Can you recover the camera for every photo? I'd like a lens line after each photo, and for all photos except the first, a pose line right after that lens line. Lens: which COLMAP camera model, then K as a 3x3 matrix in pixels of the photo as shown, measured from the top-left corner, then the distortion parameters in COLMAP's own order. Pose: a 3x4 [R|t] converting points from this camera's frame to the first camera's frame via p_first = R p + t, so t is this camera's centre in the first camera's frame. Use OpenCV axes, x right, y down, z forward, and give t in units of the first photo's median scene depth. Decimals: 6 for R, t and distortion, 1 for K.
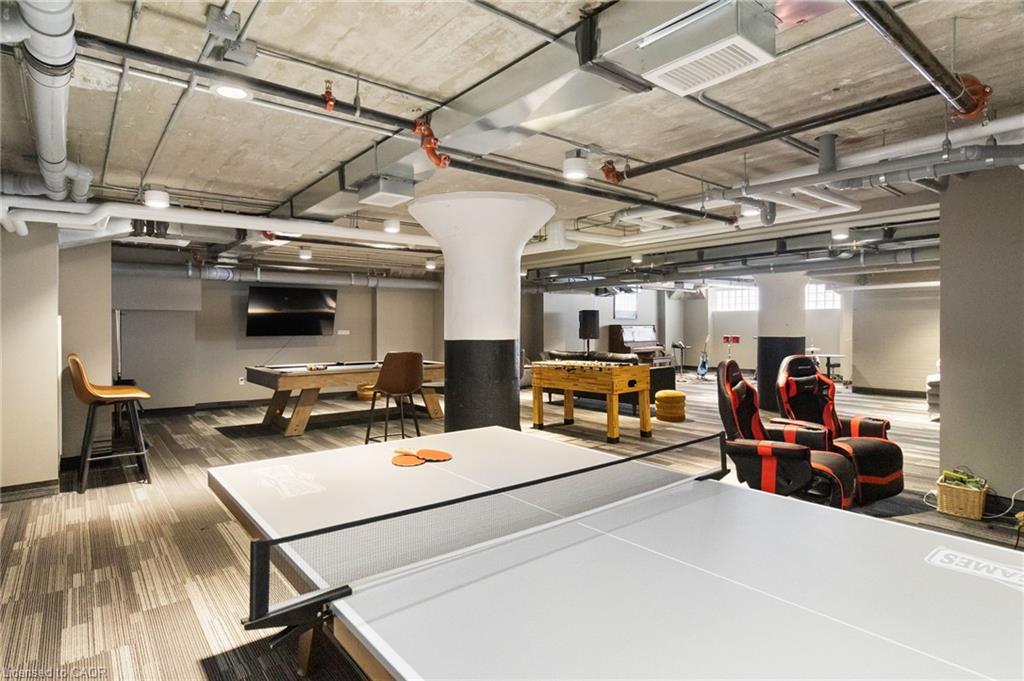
lens RADIAL K [[541.6, 0, 515.6], [0, 541.6, 325.4], [0, 0, 1]] dist [-0.001060, -0.000052]
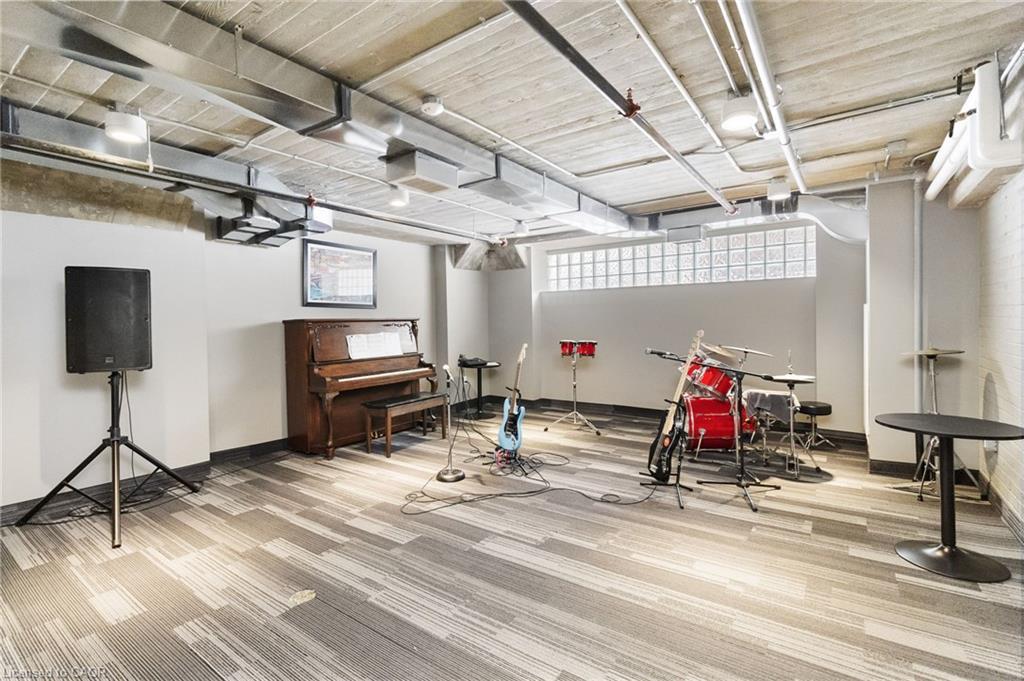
lens RADIAL K [[469.3, 0, 512.0], [0, 469.3, 340.5], [0, 0, 1]] dist [0.000327, 0.000079]
pose [[0.963707, -0.023954, 0.265885, 0.234593], [0.015711, 0.999329, 0.033084, 0.005036], [-0.266499, -0.027706, 0.963437, 0.619220]]
